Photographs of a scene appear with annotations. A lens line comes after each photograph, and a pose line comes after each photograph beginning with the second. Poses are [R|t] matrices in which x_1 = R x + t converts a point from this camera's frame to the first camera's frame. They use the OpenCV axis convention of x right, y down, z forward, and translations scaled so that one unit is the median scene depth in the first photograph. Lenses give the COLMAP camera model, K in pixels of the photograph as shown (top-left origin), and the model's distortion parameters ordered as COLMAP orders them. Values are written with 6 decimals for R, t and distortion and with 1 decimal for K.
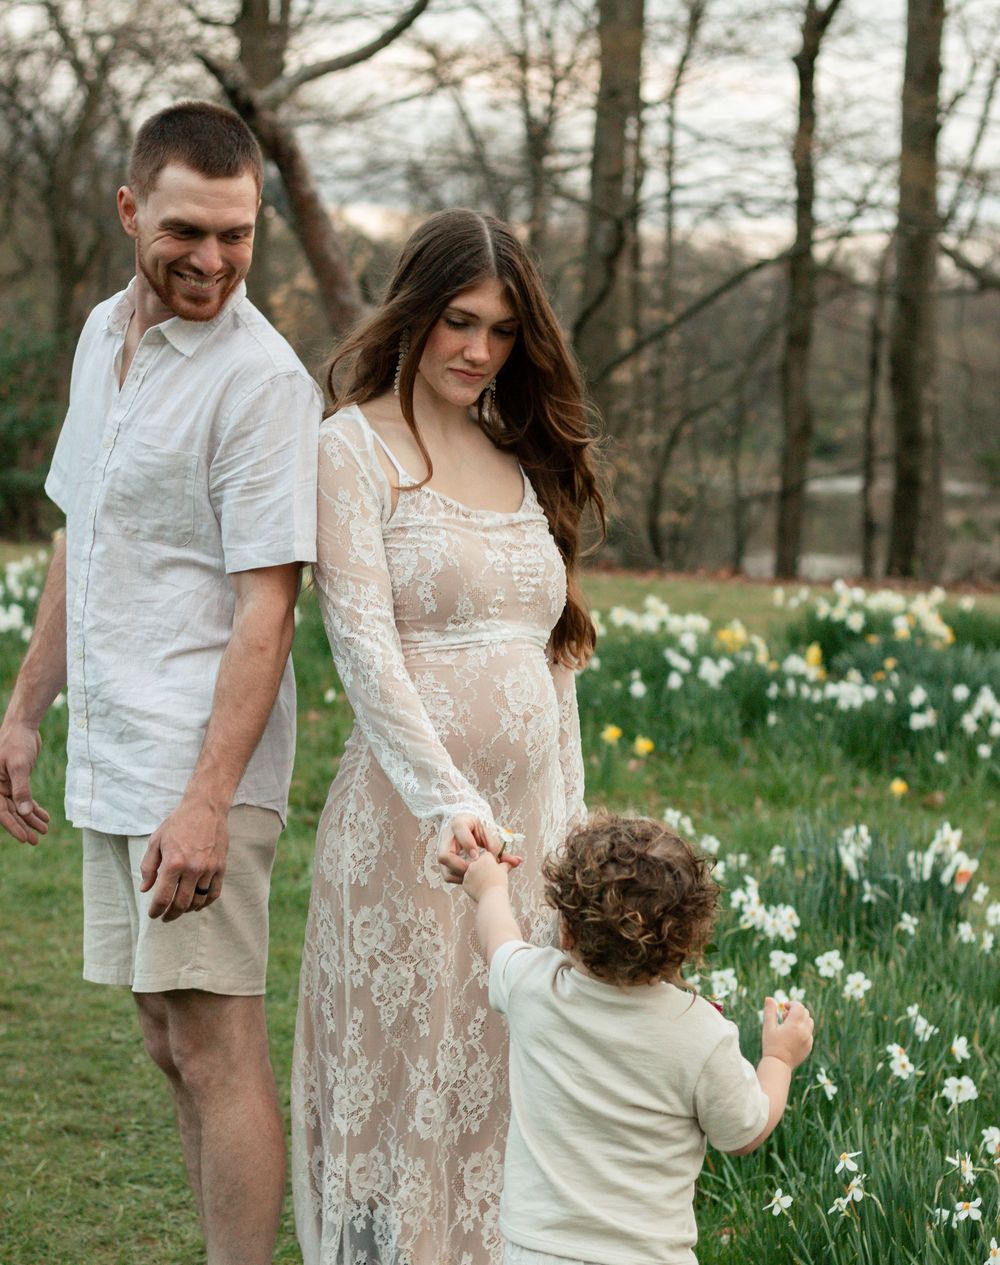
lens RADIAL K [[2091.8, 0, 500.0], [0, 2091.8, 632.5], [0, 0, 1]] dist [0.000668, -0.082987]
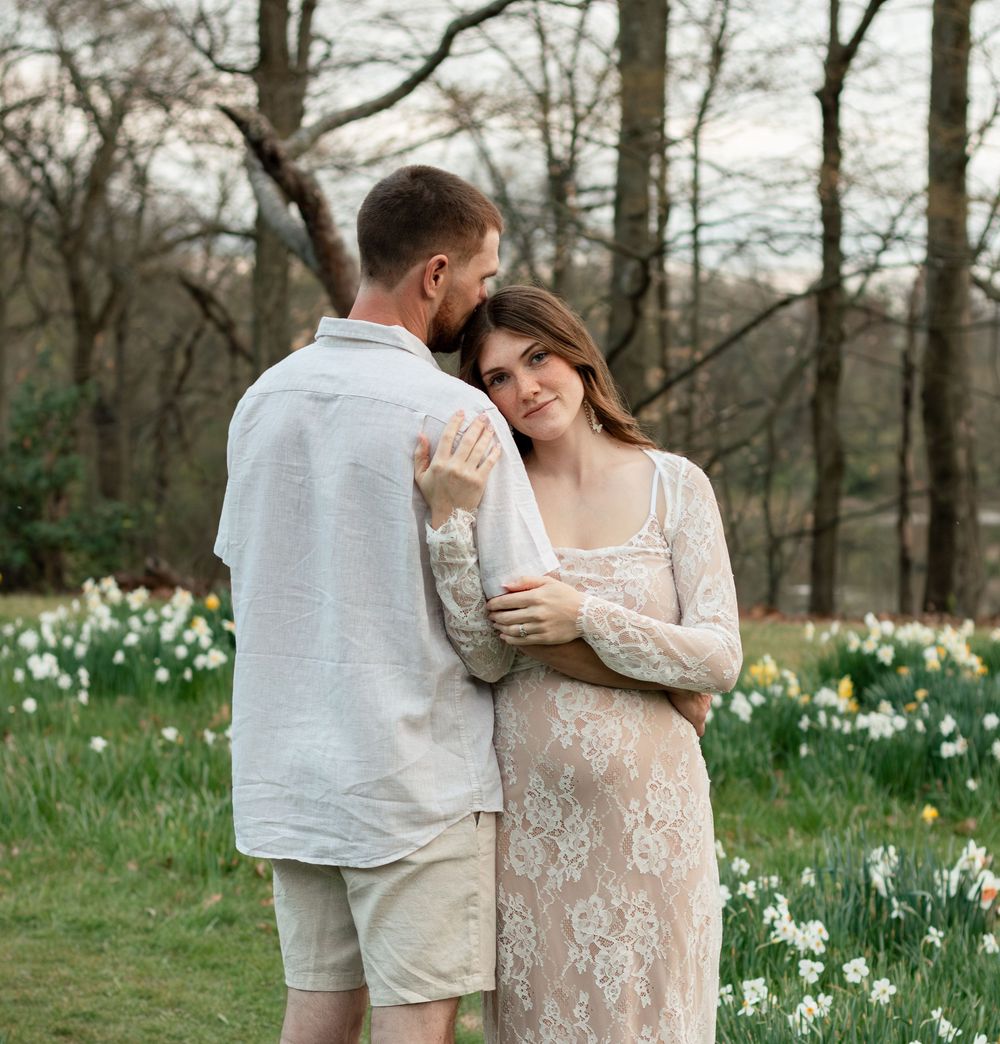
lens RADIAL K [[1384.5, 0, 500.0], [0, 1384.5, 522.0], [0, 0, 1]] dist [-0.006131, 0.040320]
pose [[0.999274, -0.017996, -0.033570, 0.008443], [0.016503, 0.998884, -0.044260, -0.044563], [0.034329, 0.043674, 0.998456, 0.345618]]
